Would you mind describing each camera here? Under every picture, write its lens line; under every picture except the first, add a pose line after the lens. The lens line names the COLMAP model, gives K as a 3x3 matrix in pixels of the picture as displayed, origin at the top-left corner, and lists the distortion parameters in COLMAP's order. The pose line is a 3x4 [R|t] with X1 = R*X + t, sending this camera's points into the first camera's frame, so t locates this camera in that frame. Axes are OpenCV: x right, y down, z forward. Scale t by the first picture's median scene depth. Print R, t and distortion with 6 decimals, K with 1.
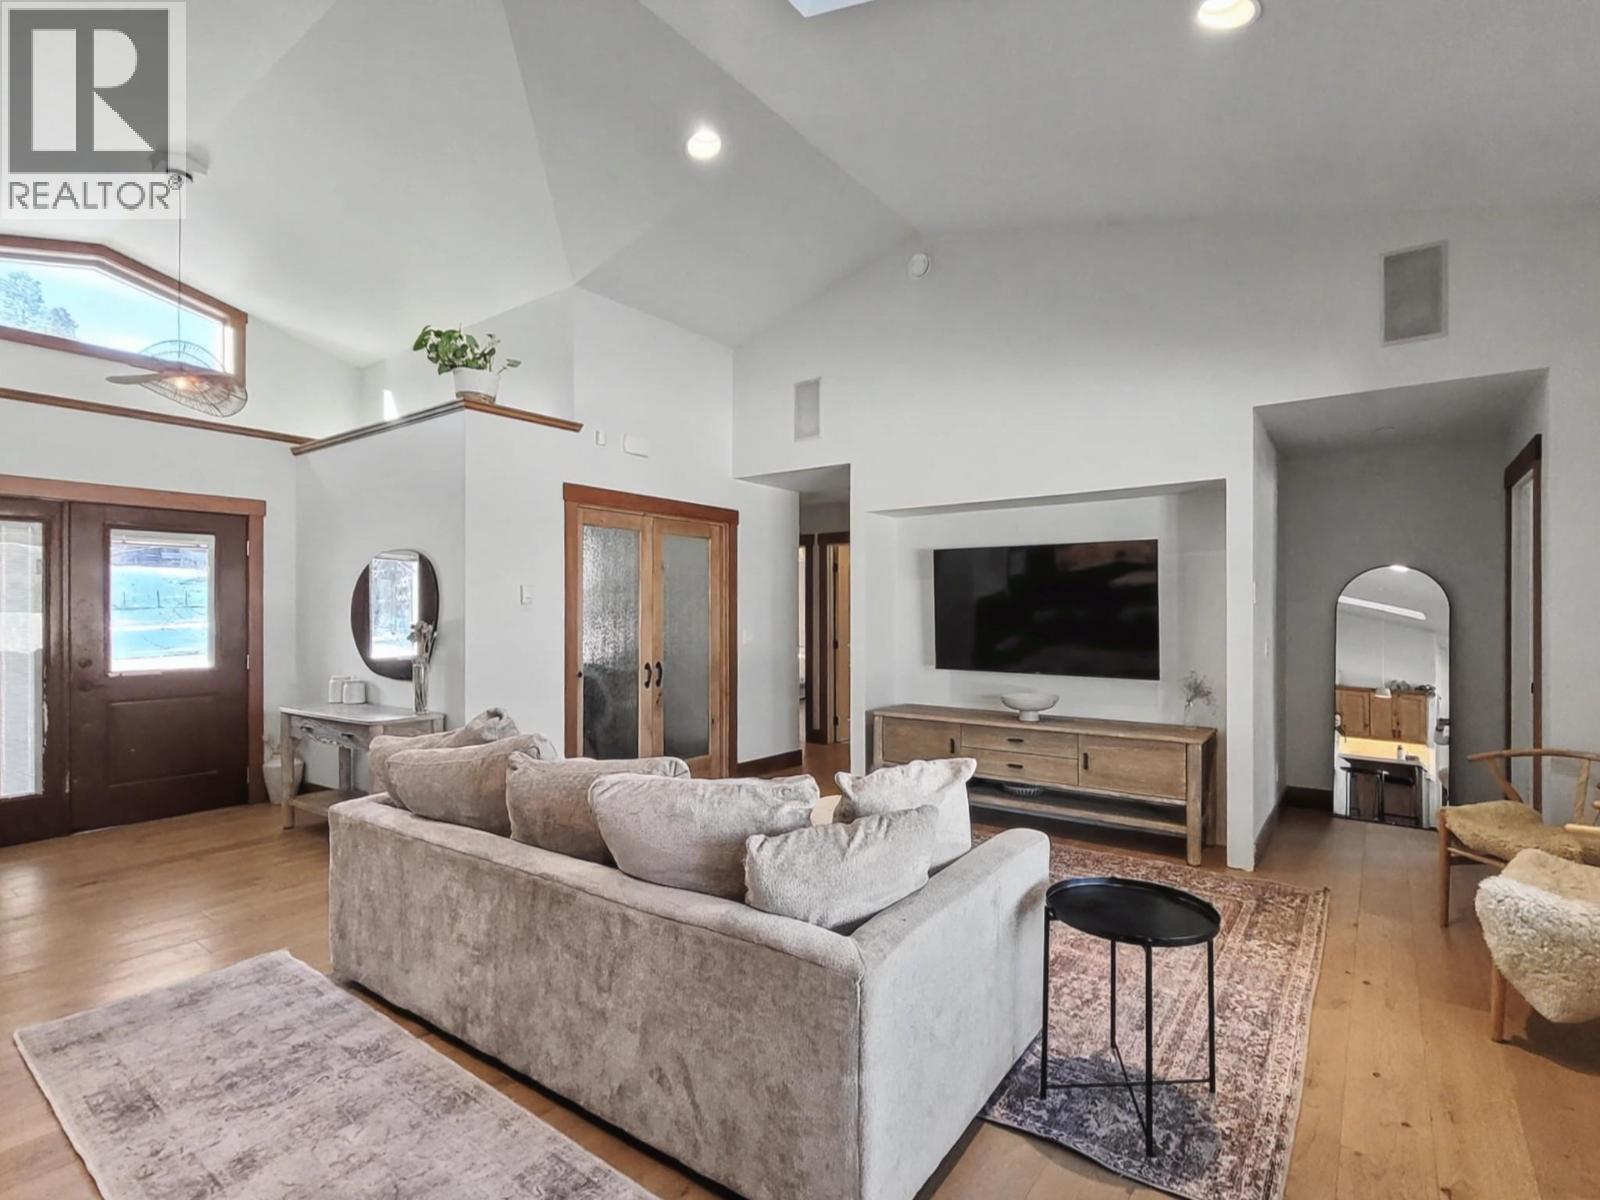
lens RADIAL K [[757.7, 0, 809.7], [0, 757.7, 616.6], [0, 0, 1]] dist [-0.001330, -0.000316]
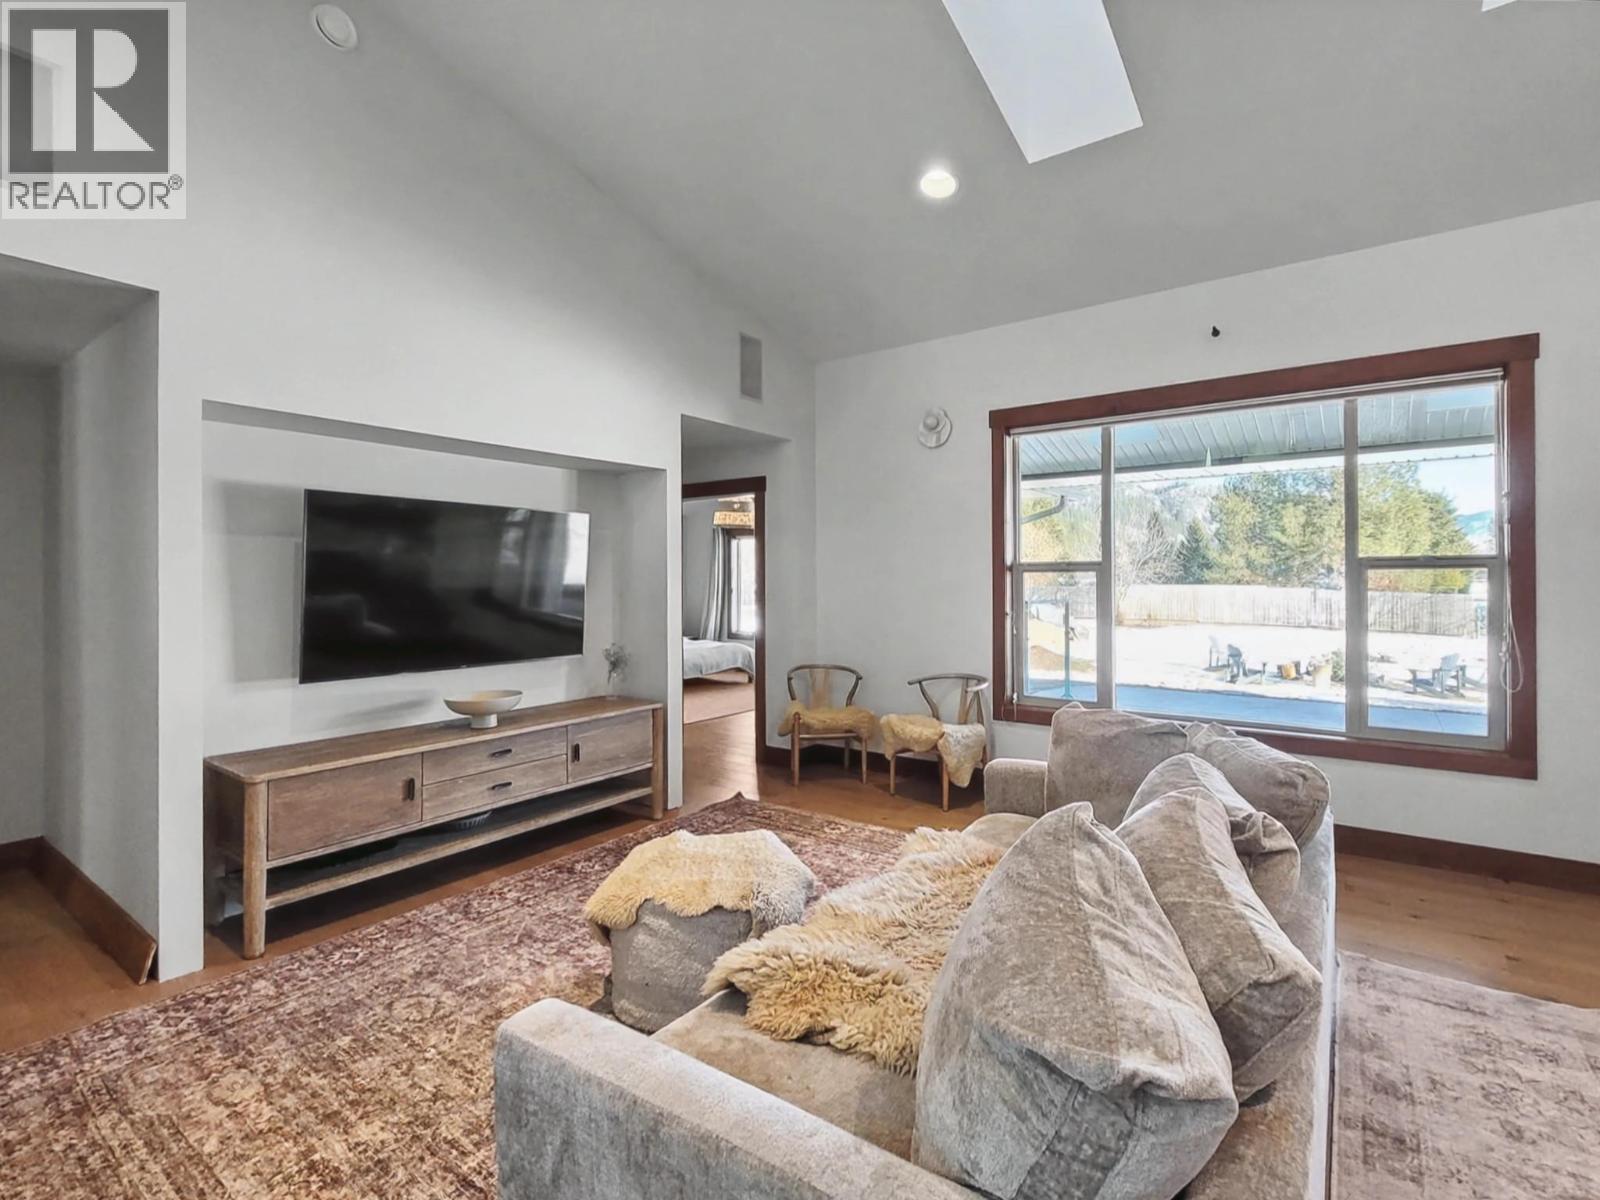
lens RADIAL K [[768.2, 0, 805.4], [0, 768.2, 582.0], [0, 0, 1]] dist [0.001014, -0.000113]
pose [[0.000514, -0.005583, 0.999984, -0.512952], [0.007889, 0.999953, 0.005579, -0.015029], [-0.999969, 0.007886, 0.000558, 0.673348]]
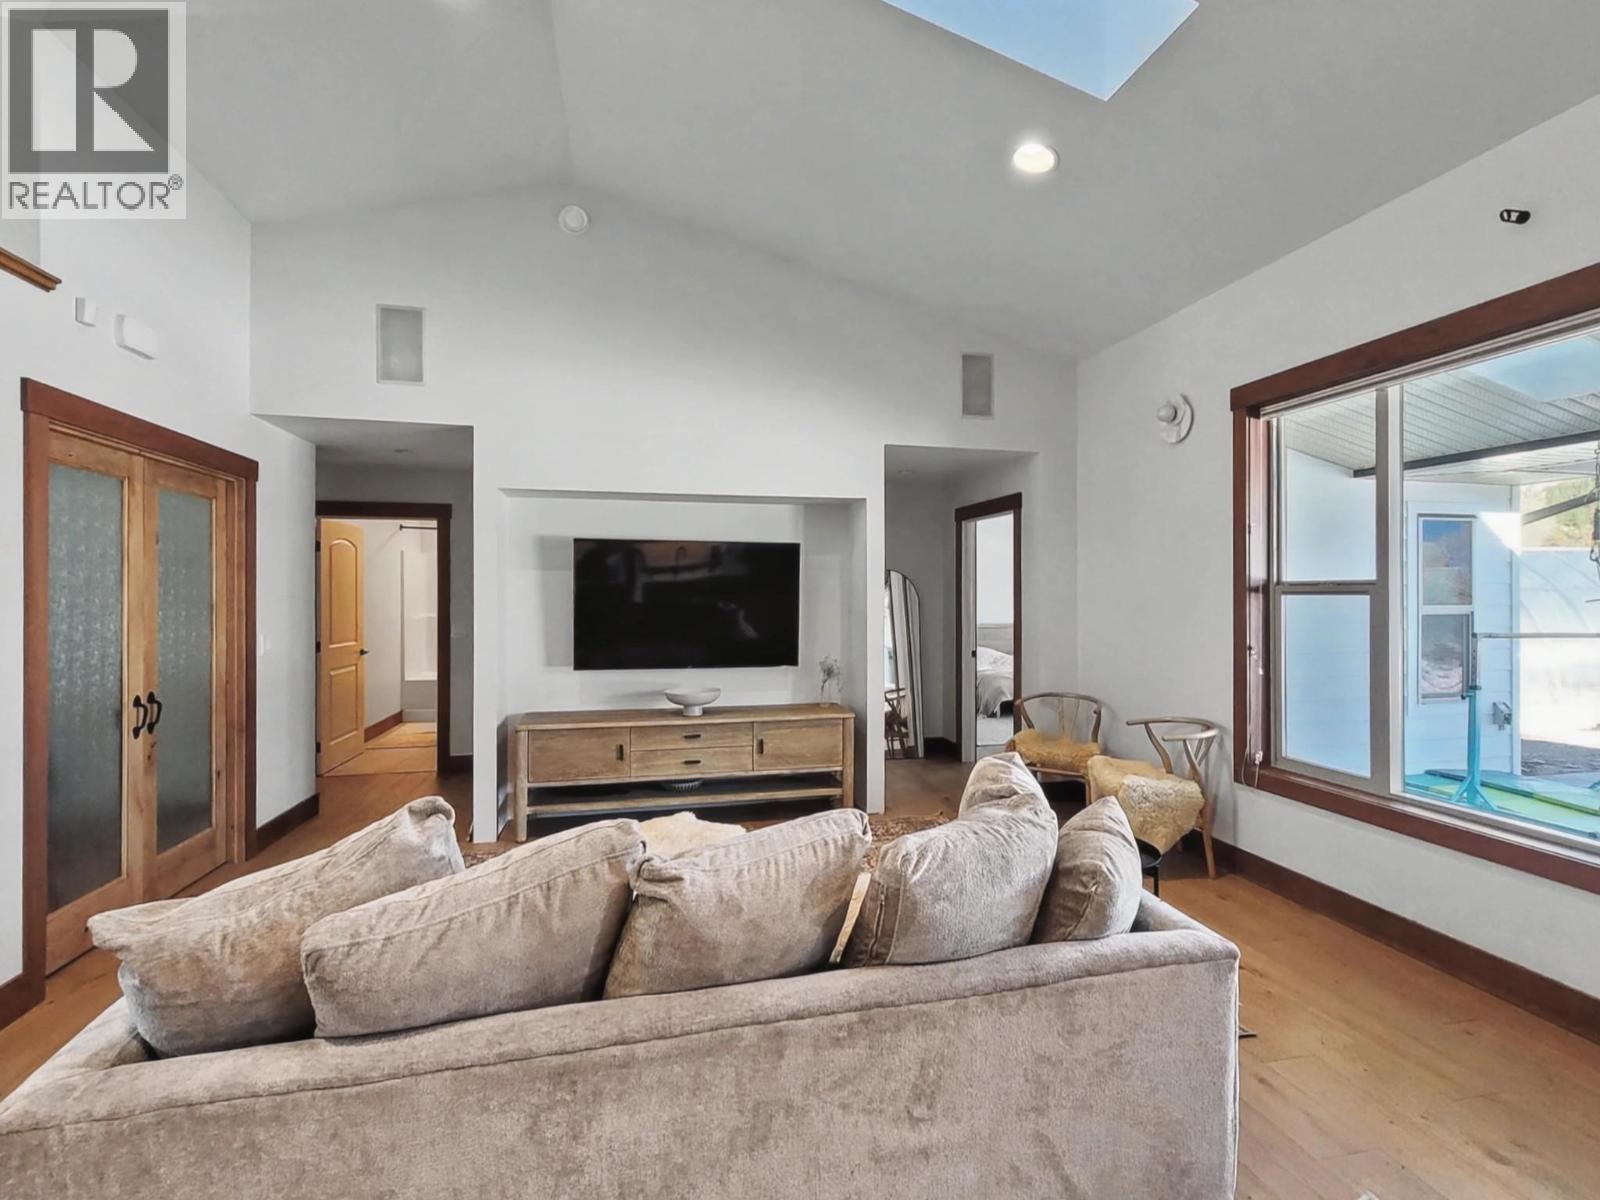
lens RADIAL K [[755.4, 0, 799.1], [0, 755.4, 594.8], [0, 0, 1]] dist [0.000365, -0.000319]
pose [[0.656521, 0.001093, 0.754307, -0.379971], [0.004326, 0.999977, -0.005214, -0.017100], [-0.754295, 0.006686, 0.656501, 0.235590]]
